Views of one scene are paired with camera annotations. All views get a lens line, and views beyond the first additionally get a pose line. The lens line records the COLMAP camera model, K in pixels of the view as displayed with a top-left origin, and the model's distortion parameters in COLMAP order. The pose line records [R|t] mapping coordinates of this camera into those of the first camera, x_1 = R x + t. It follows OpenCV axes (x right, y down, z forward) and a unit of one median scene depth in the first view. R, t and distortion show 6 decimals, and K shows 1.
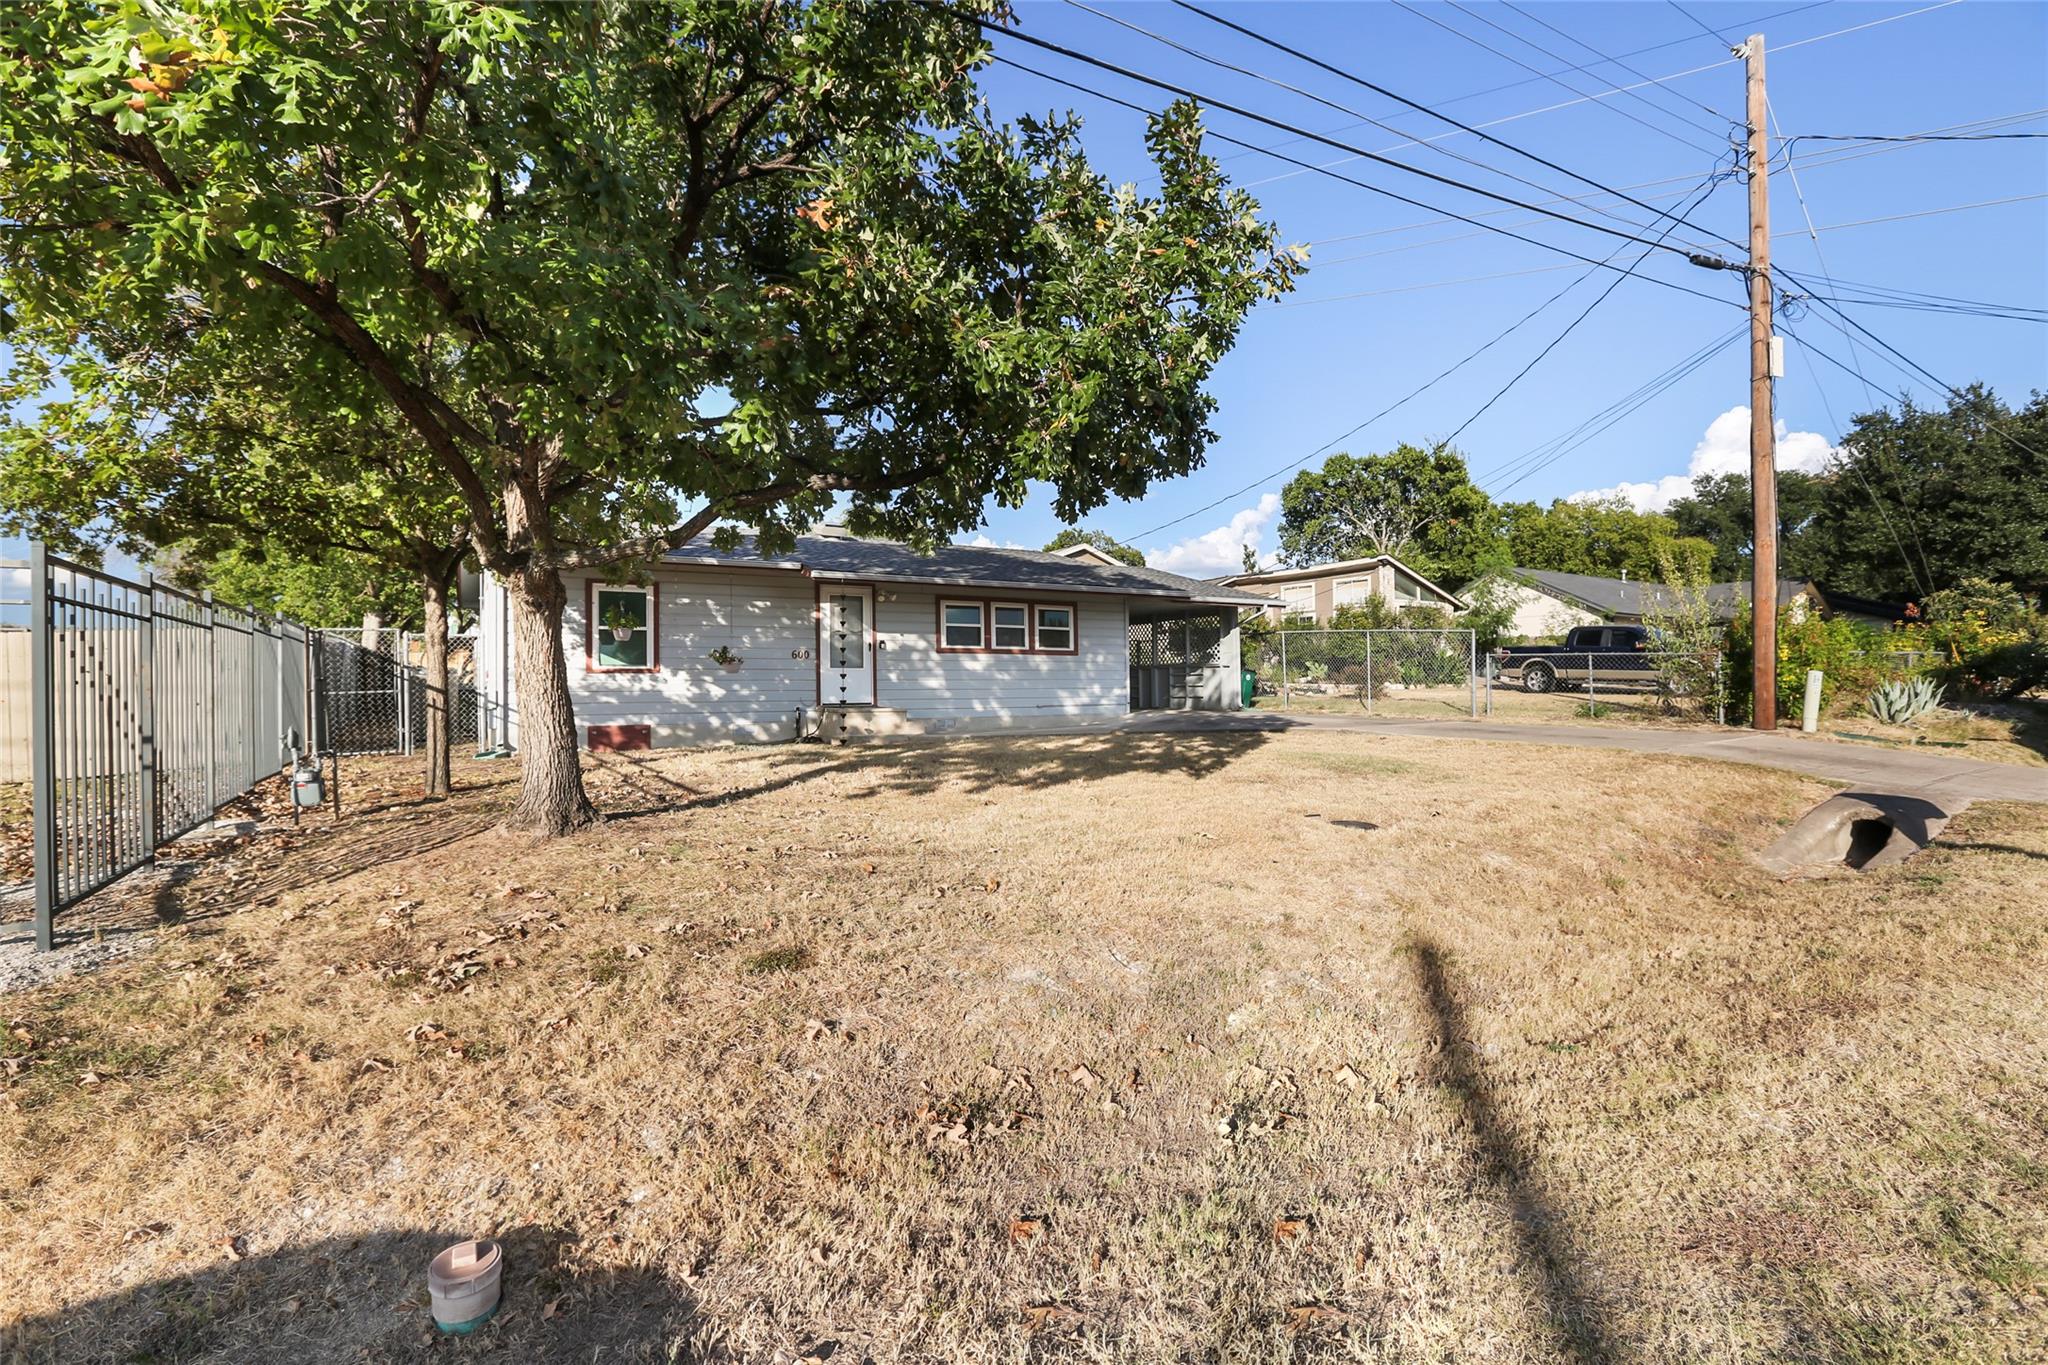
lens RADIAL K [[954.5, 0, 1023.8], [0, 954.5, 689.5], [0, 0, 1]] dist [-0.048713, 0.013695]
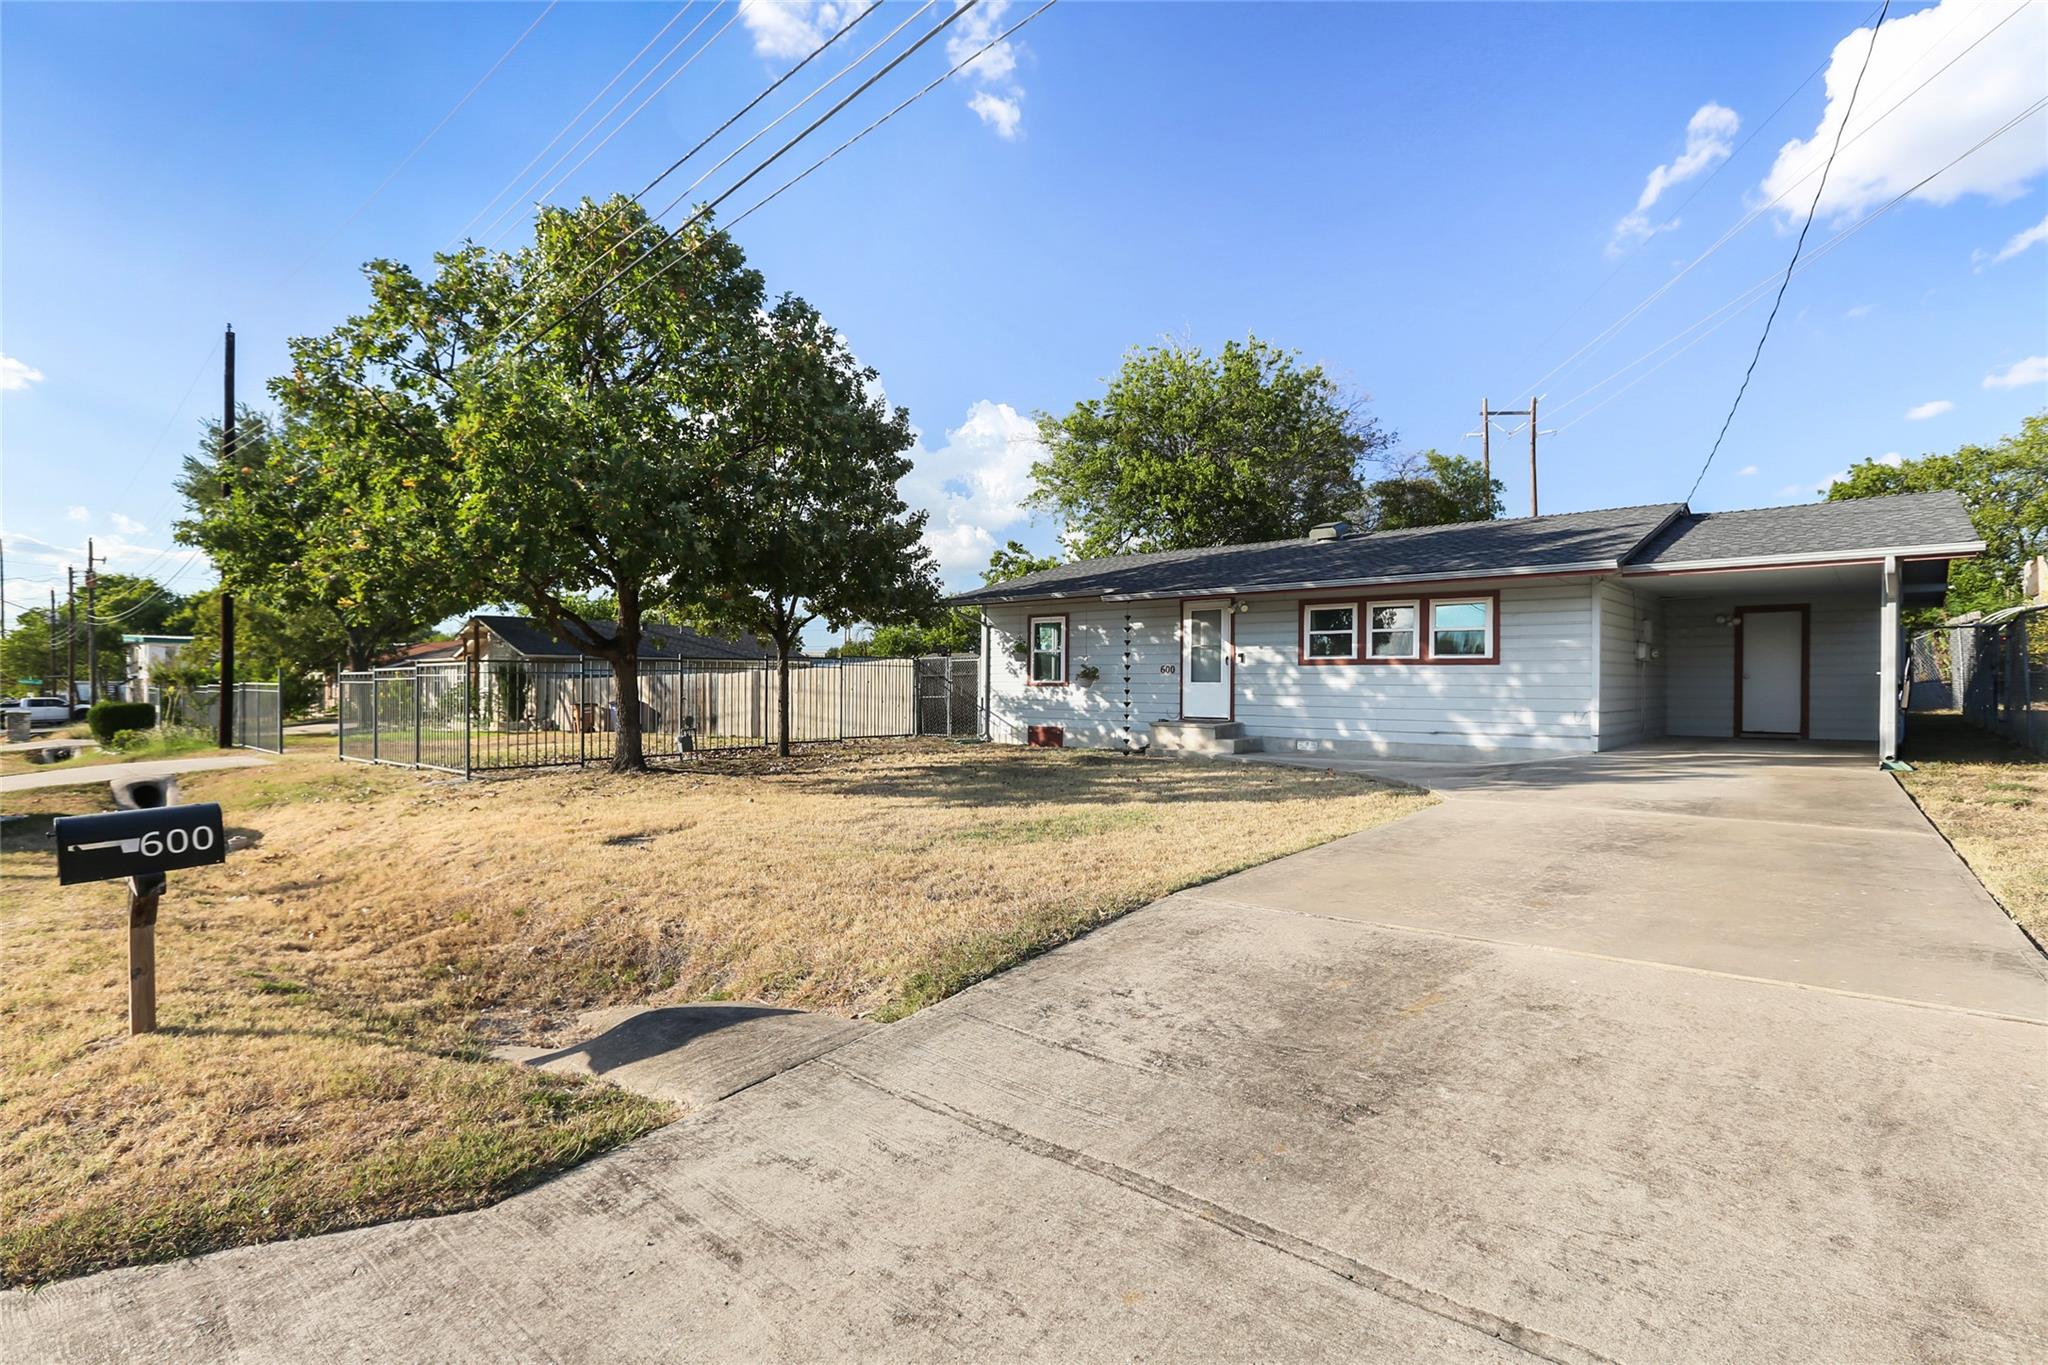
lens RADIAL K [[954.5, 0, 1023.8], [0, 954.5, 689.5], [0, 0, 1]] dist [-0.048713, 0.013695]
pose [[0.267386, 0.014933, -0.963474, 0.732645], [-0.009672, 0.999871, 0.012813, -0.027513], [0.963541, 0.005893, 0.267496, 0.556391]]
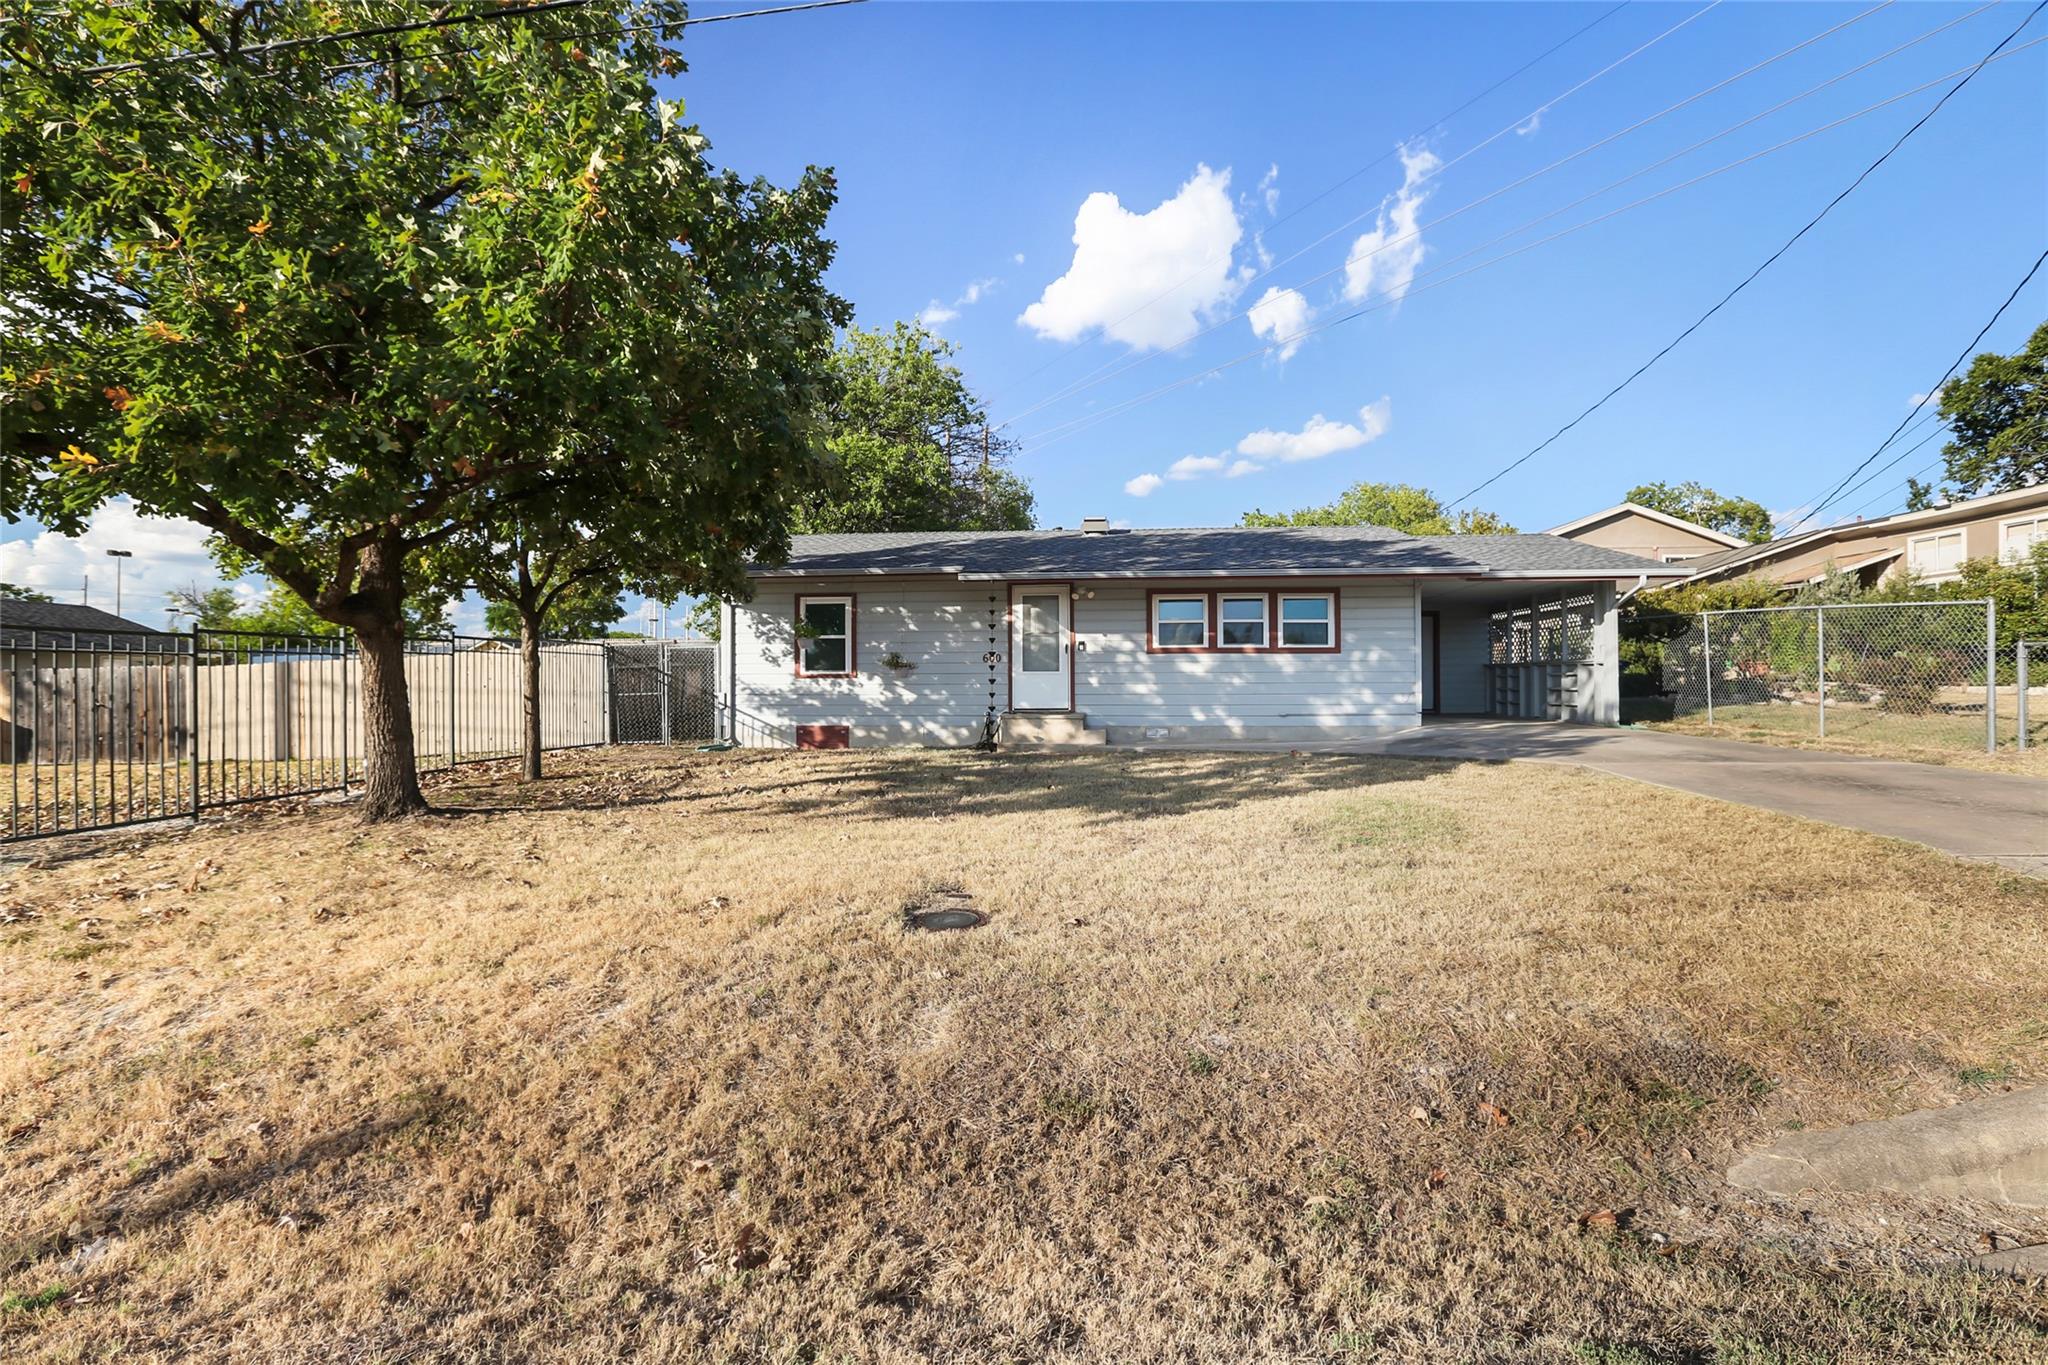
lens RADIAL K [[954.5, 0, 1023.8], [0, 954.5, 689.5], [0, 0, 1]] dist [-0.048713, 0.013695]
pose [[0.789310, 0.009937, -0.613915, 0.389597], [-0.003992, 0.999931, 0.011052, -0.015659], [0.613983, -0.006273, 0.789295, 0.241668]]
